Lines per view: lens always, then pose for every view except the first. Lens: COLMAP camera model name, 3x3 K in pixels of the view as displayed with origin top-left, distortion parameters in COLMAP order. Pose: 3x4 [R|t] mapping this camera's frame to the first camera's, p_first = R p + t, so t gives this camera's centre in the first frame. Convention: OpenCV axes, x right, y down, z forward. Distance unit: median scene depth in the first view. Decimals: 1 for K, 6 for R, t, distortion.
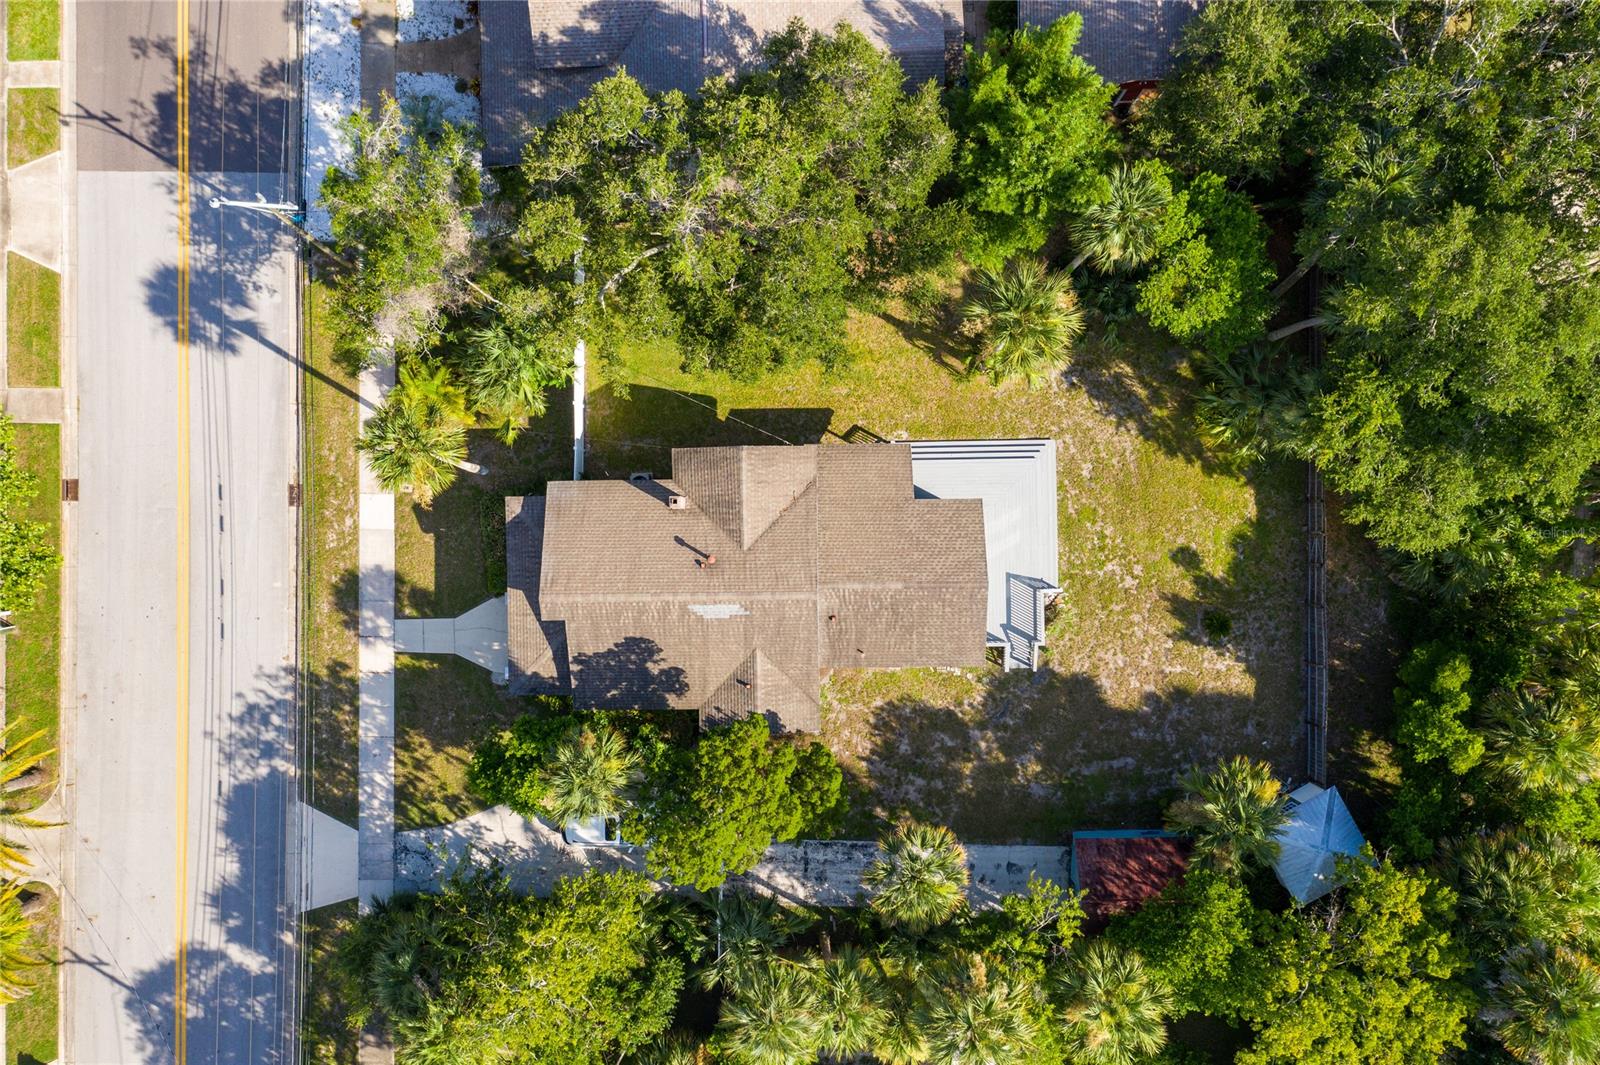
lens RADIAL K [[1286.4, 0, 806.9], [0, 1286.4, 501.5], [0, 0, 1]] dist [0.002213, -0.002592]
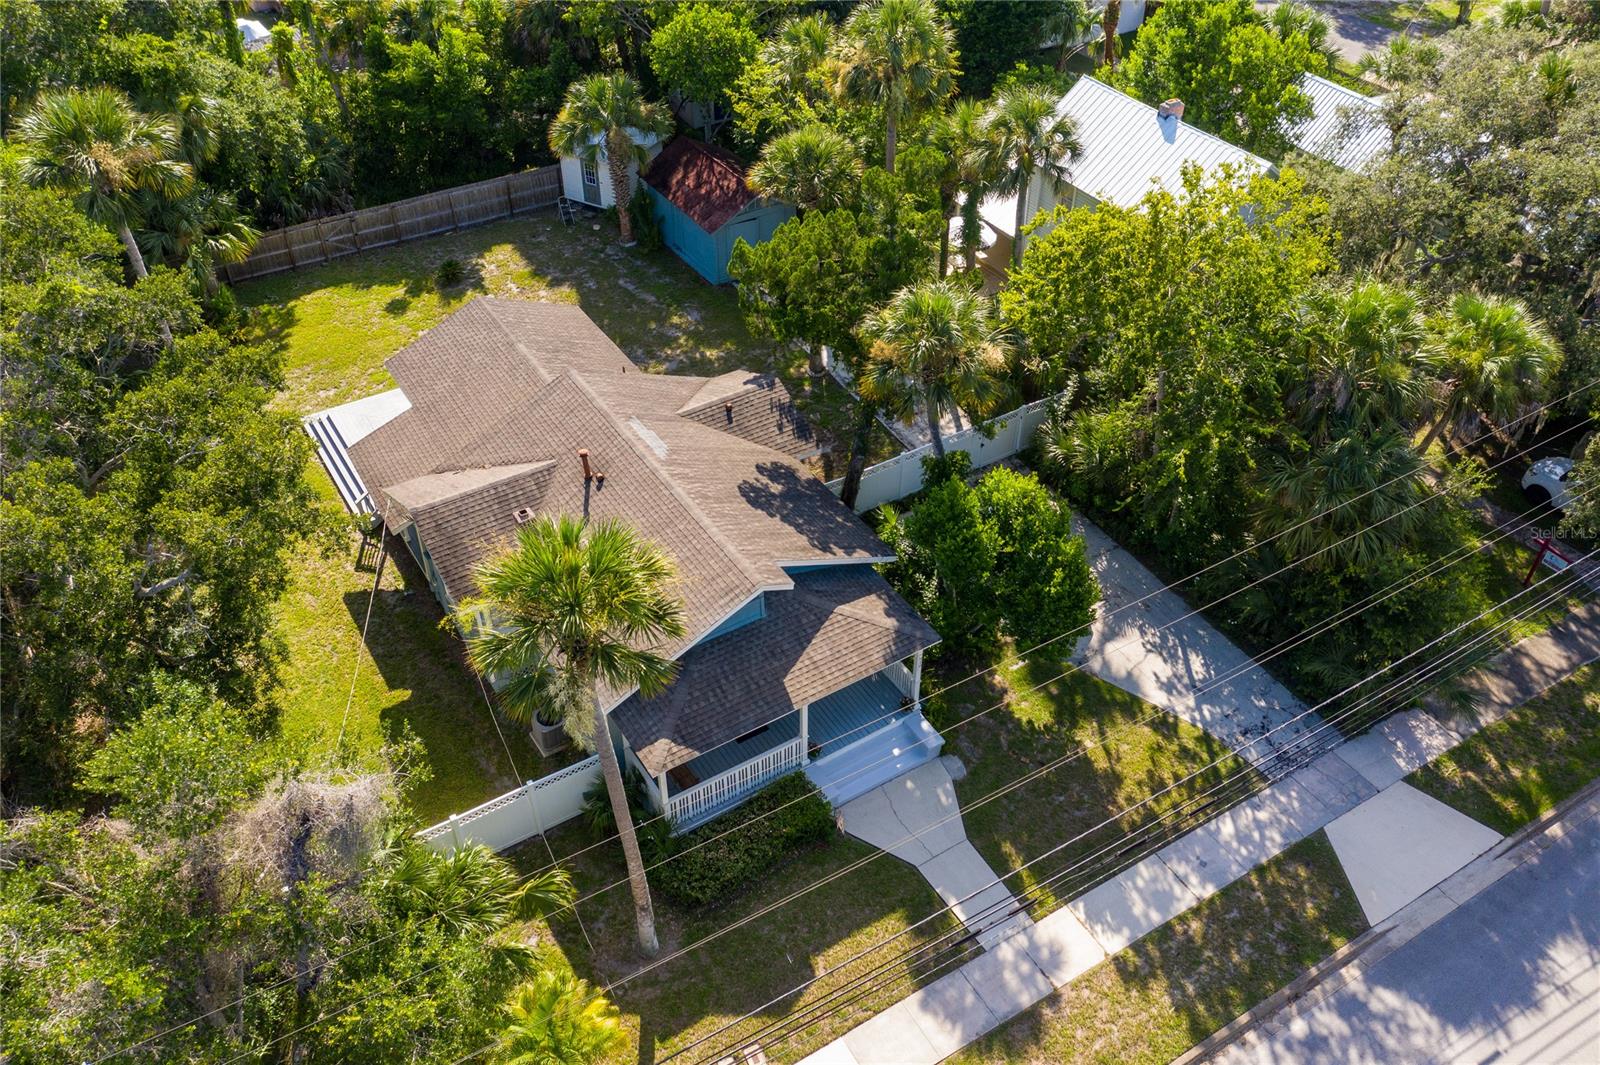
lens RADIAL K [[1286.4, 0, 806.9], [0, 1286.4, 501.5], [0, 0, 1]] dist [0.002213, -0.002592]
pose [[-0.523278, -0.517515, 0.677022, -0.551801], [0.852108, -0.326703, 0.408873, -0.126988], [0.009587, 0.790850, 0.611935, 0.548203]]
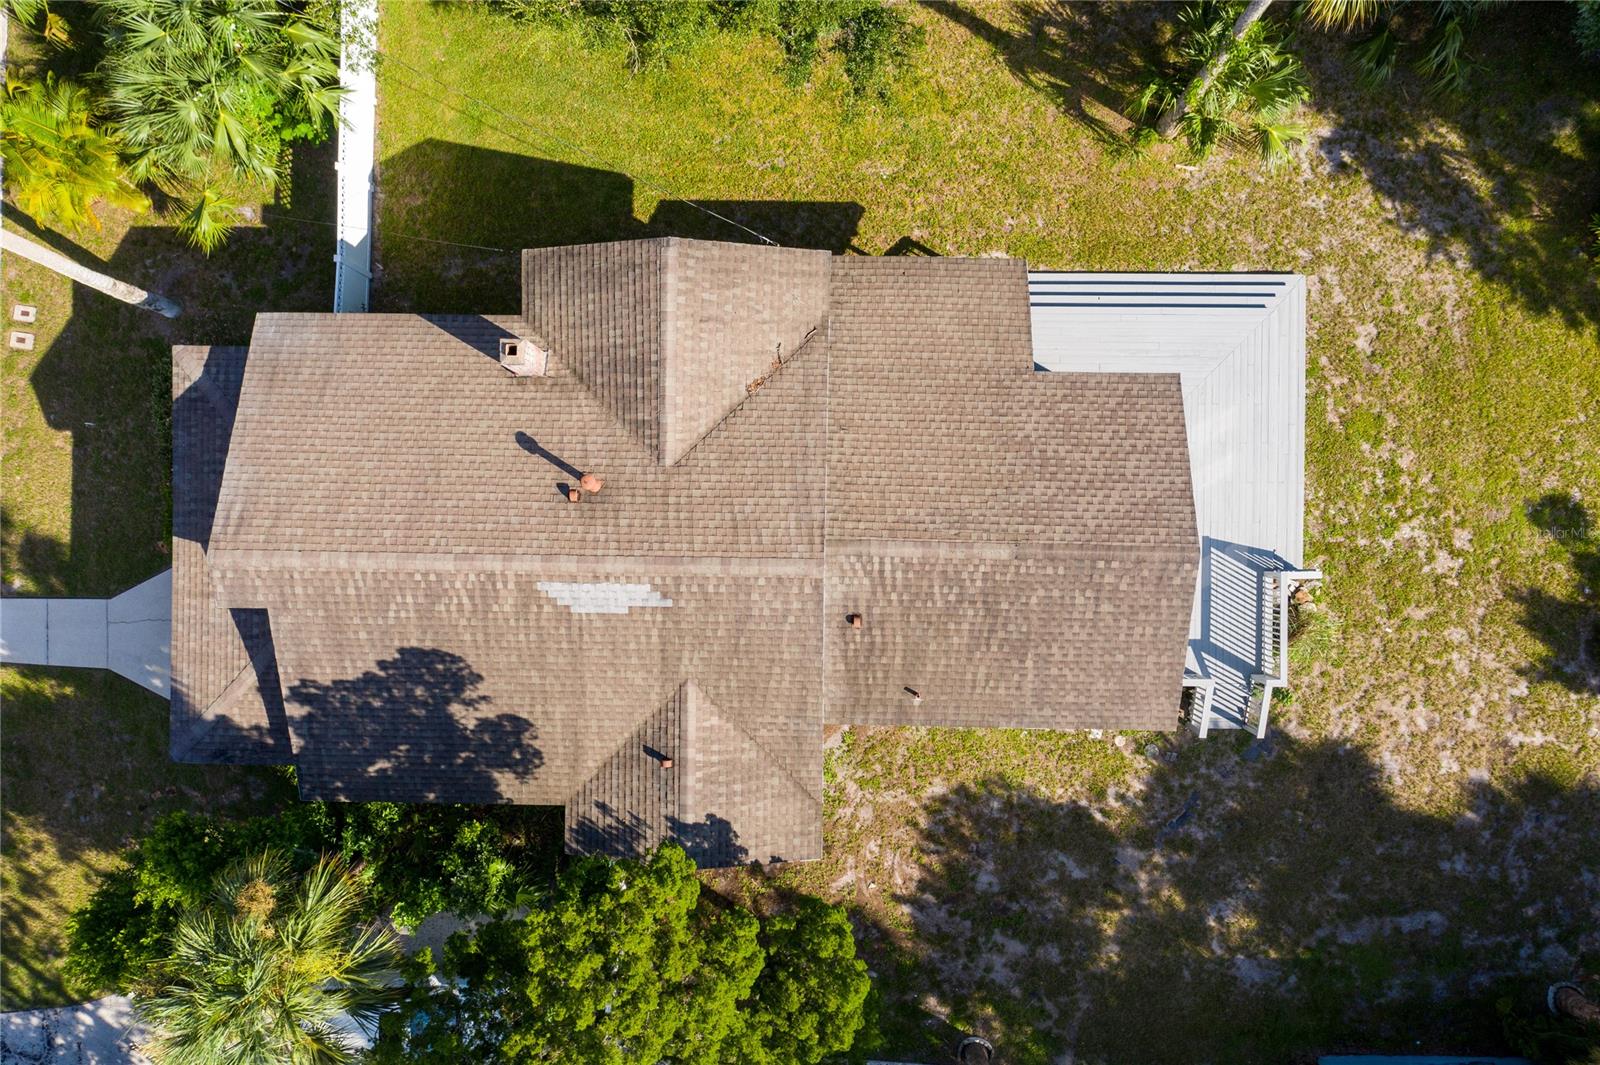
lens RADIAL K [[1286.4, 0, 806.9], [0, 1286.4, 501.5], [0, 0, 1]] dist [0.002213, -0.002592]
pose [[0.999637, 0.026861, -0.001931, 0.002336], [-0.026855, 0.999634, 0.003209, 0.043819], [0.002017, -0.003156, 0.999993, 0.497950]]
